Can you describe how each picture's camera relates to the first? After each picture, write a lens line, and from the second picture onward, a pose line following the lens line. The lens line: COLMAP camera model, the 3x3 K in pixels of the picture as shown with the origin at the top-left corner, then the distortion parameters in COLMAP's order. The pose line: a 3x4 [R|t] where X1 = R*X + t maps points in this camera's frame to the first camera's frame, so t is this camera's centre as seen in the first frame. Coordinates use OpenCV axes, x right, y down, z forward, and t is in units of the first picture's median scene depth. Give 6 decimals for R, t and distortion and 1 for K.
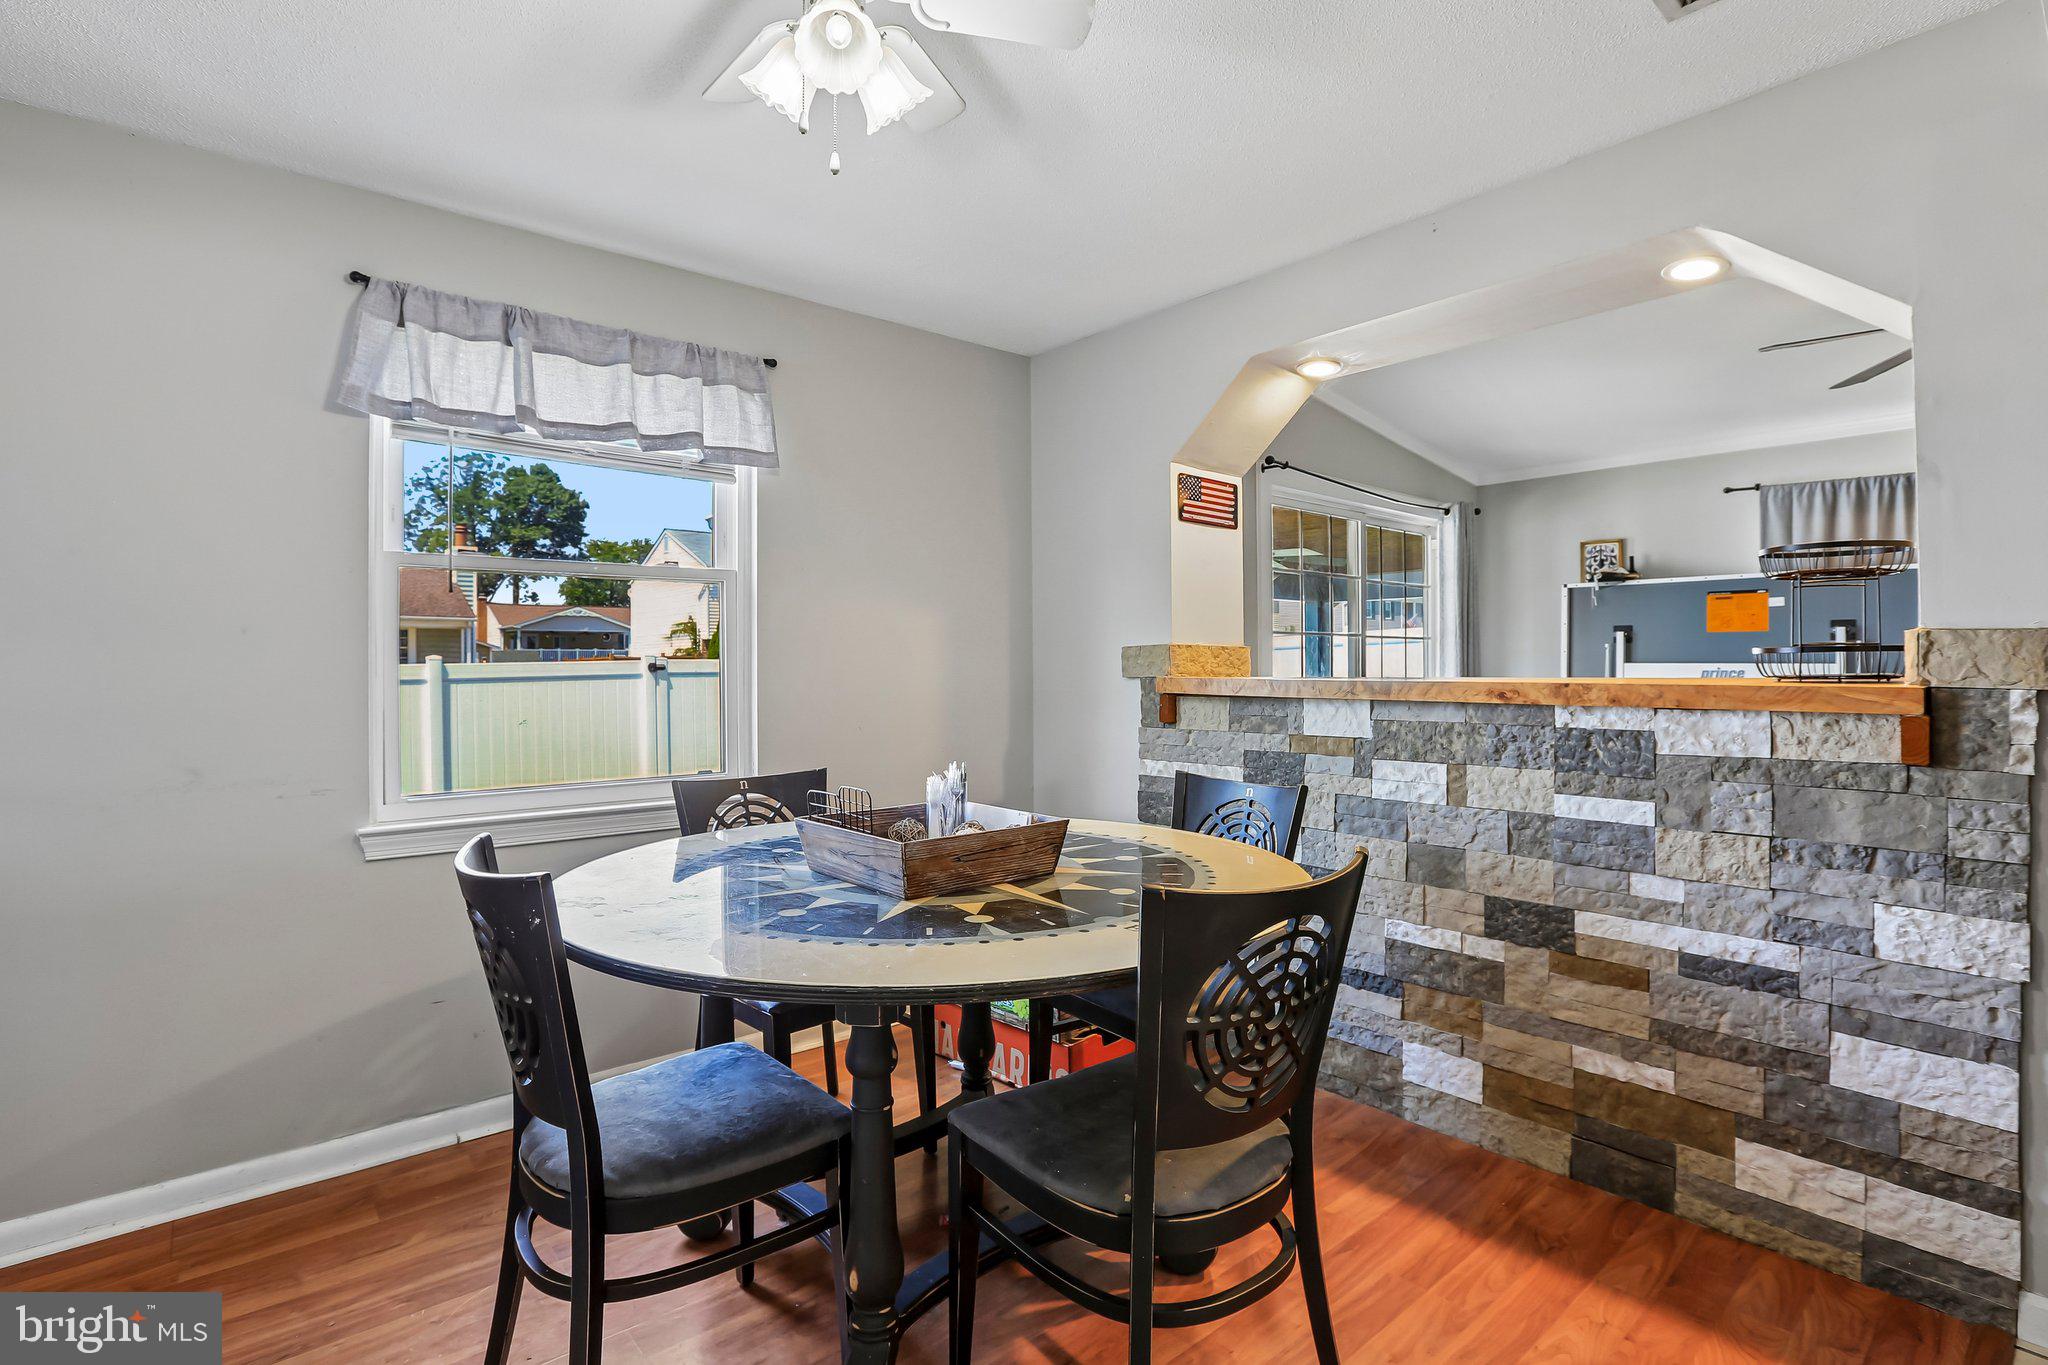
lens RADIAL K [[965.3, 0, 1032.0], [0, 965.3, 679.9], [0, 0, 1]] dist [-0.021772, -0.000708]
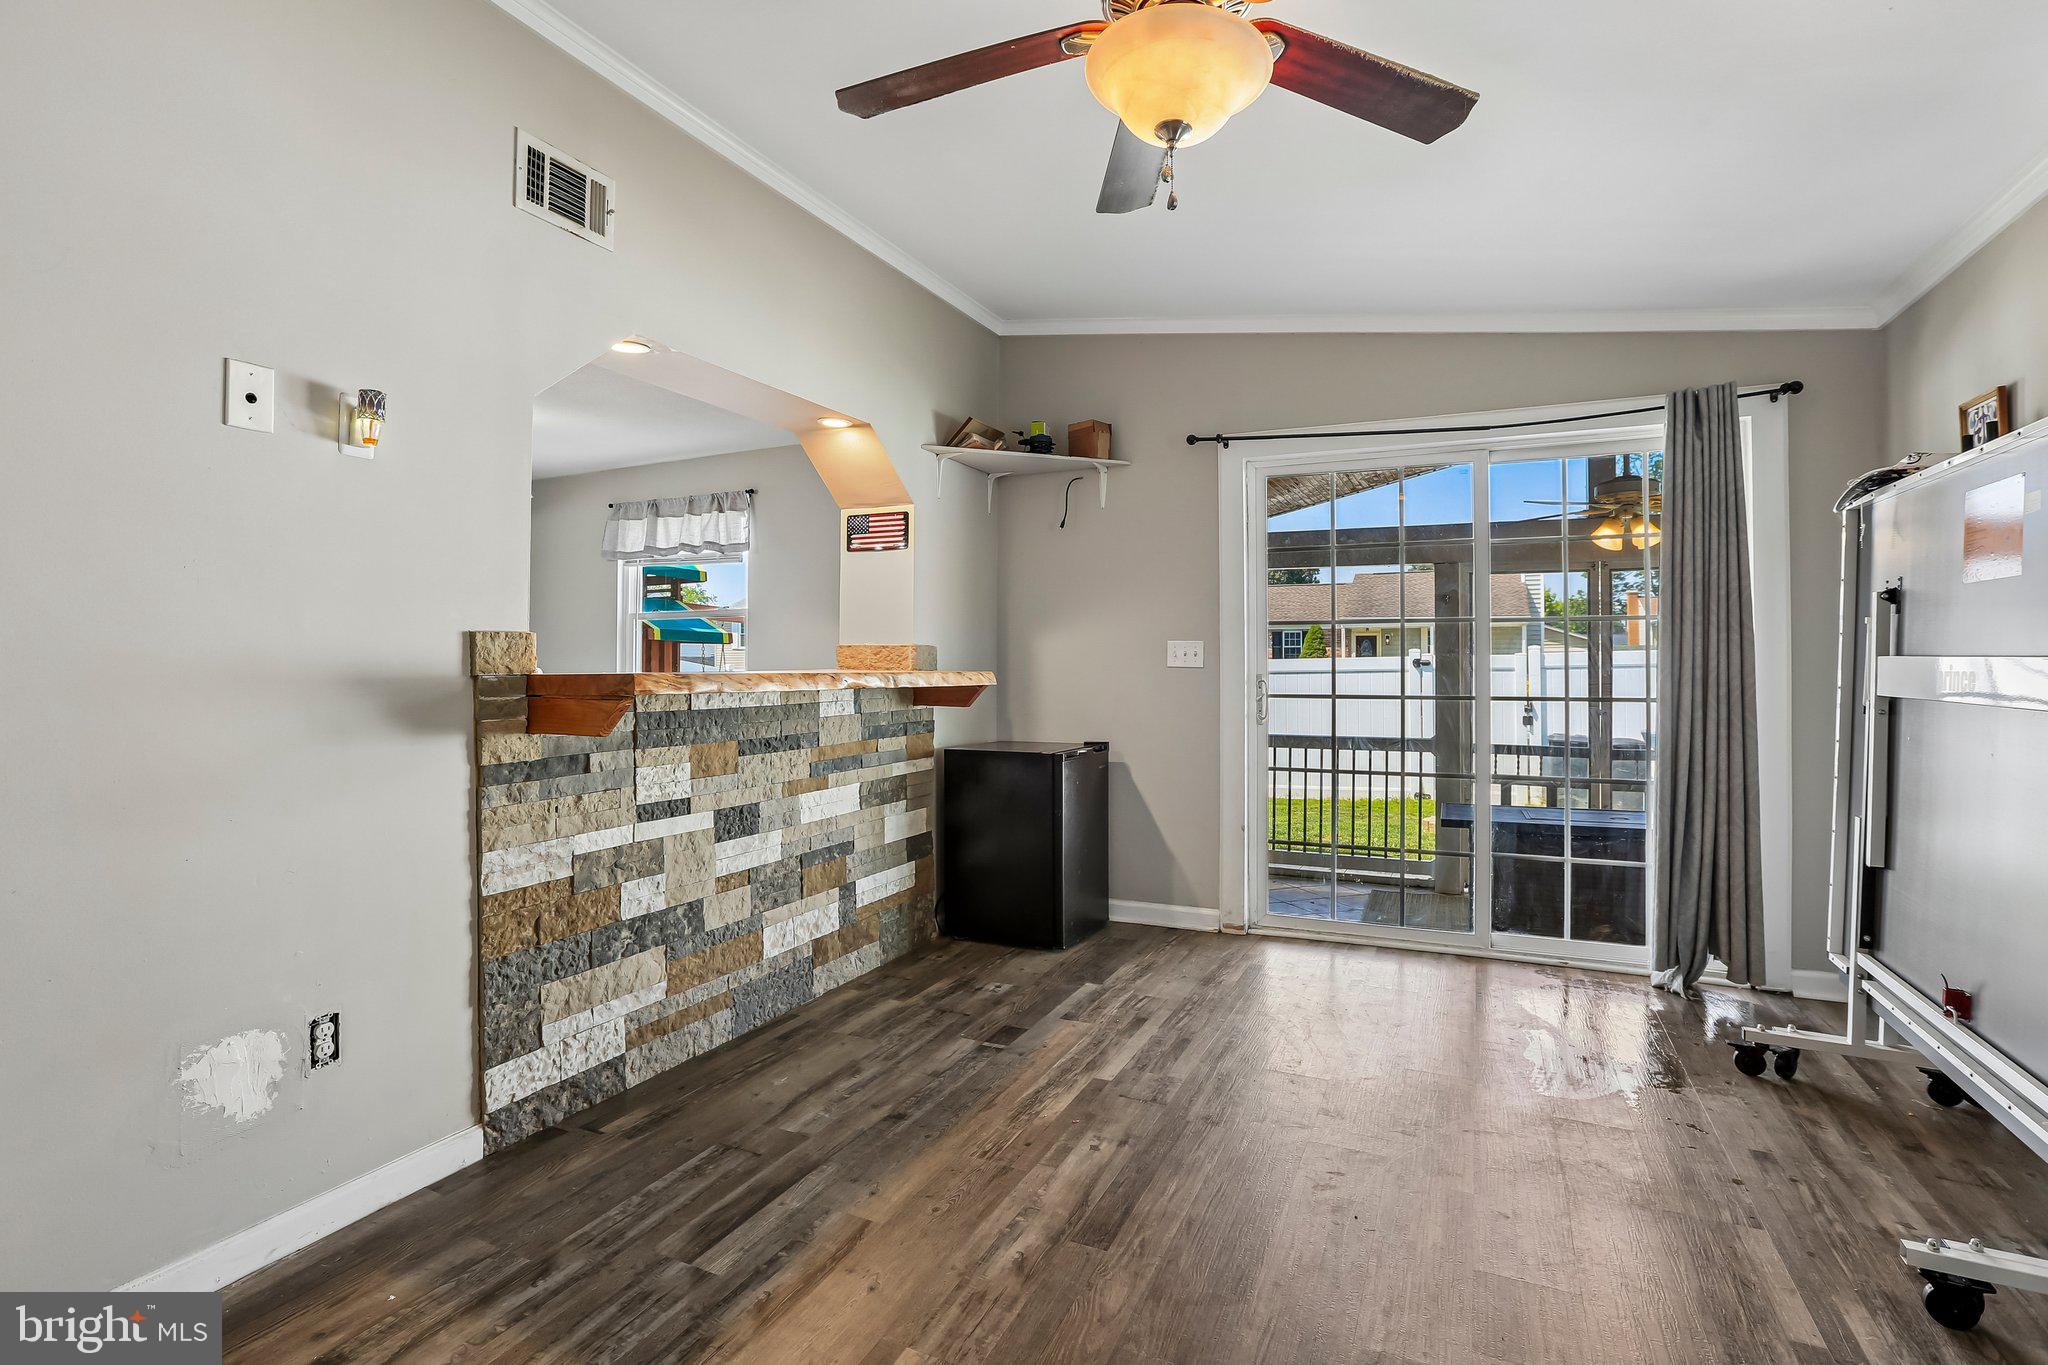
lens RADIAL K [[965.3, 0, 1030.3], [0, 965.3, 671.8], [0, 0, 1]] dist [-0.021772, -0.000708]
pose [[0.407351, 0.015442, -0.913141, 1.601141], [-0.010757, 0.999869, 0.012110, -0.020025], [0.913208, 0.004890, 0.407463, 0.748320]]
